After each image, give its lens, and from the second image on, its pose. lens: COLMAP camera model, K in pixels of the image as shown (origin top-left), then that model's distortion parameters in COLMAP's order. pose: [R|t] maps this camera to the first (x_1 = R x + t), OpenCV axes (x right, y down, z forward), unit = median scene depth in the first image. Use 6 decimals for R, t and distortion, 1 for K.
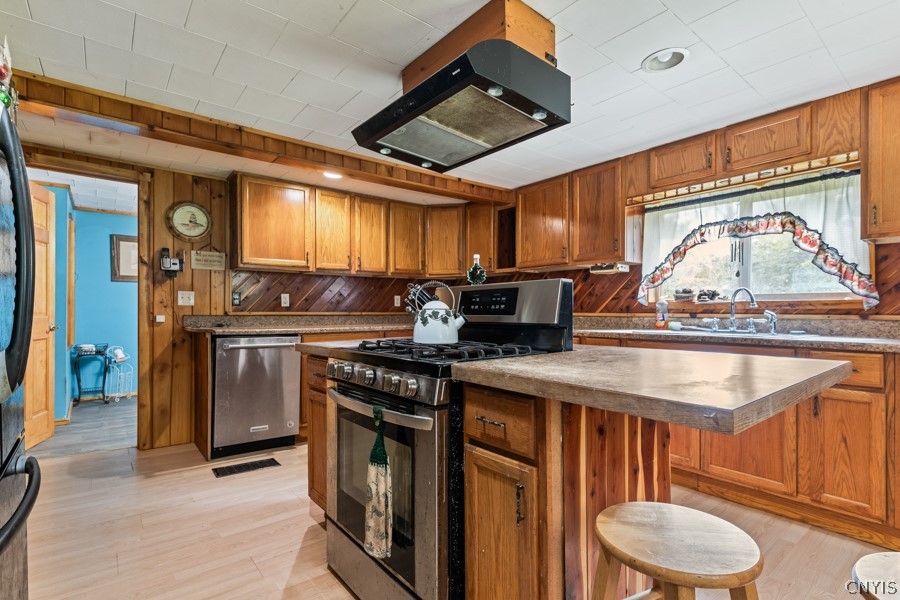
lens RADIAL K [[437.1, 0, 452.2], [0, 437.1, 304.5], [0, 0, 1]] dist [0.006725, -0.000995]
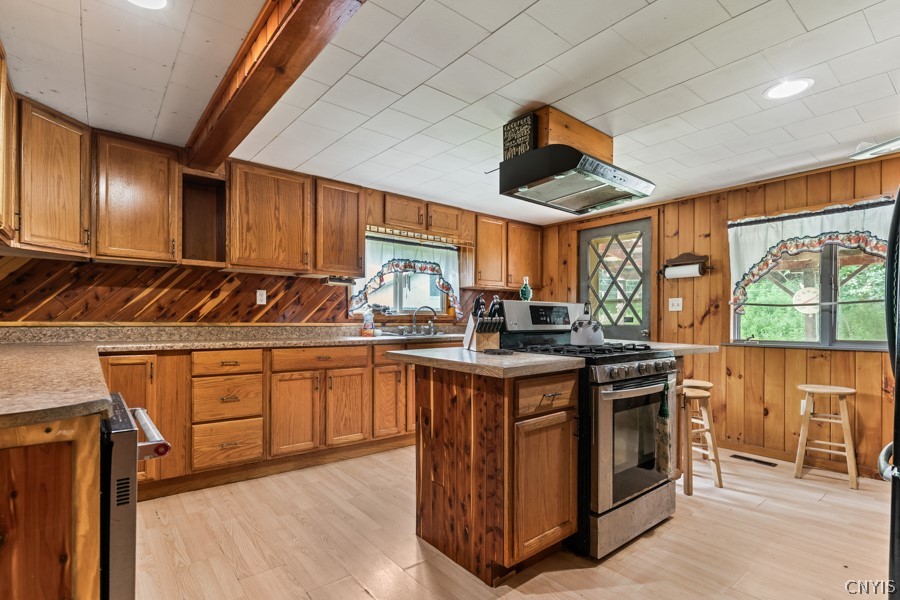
lens RADIAL K [[437.1, 0, 445.8], [0, 437.1, 320.0], [0, 0, 1]] dist [0.006725, -0.000995]
pose [[-0.000563, 0.001599, 0.999999, -0.702595], [-0.016976, 0.999855, -0.001608, 0.009623], [-0.999856, -0.016977, -0.000535, 0.721213]]
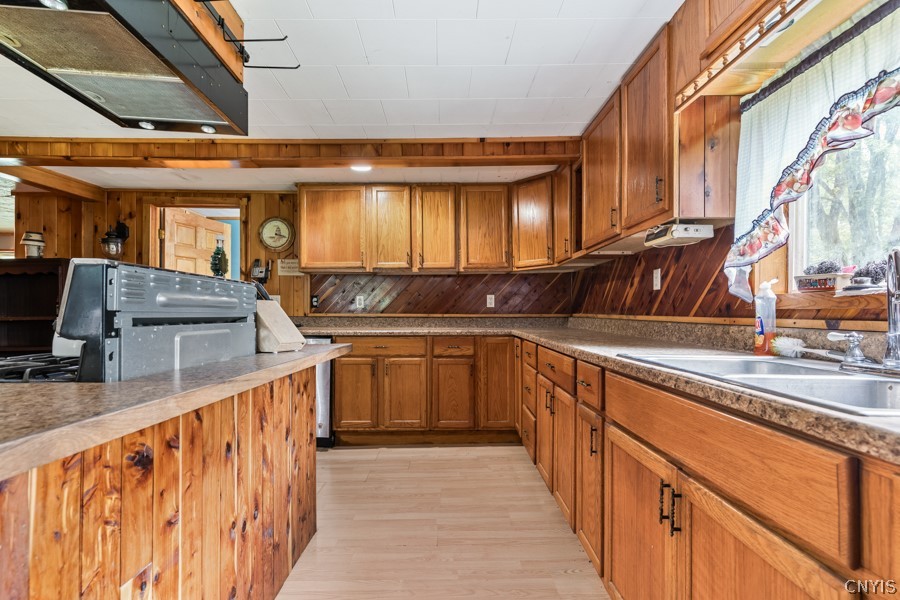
lens RADIAL K [[437.1, 0, 449.8], [0, 437.1, 306.0], [0, 0, 1]] dist [0.006725, -0.000995]
pose [[0.782876, -0.008530, -0.622120, 0.468183], [0.009070, 0.999956, -0.002298, 0.004149], [0.622112, -0.003843, 0.782919, 0.391163]]
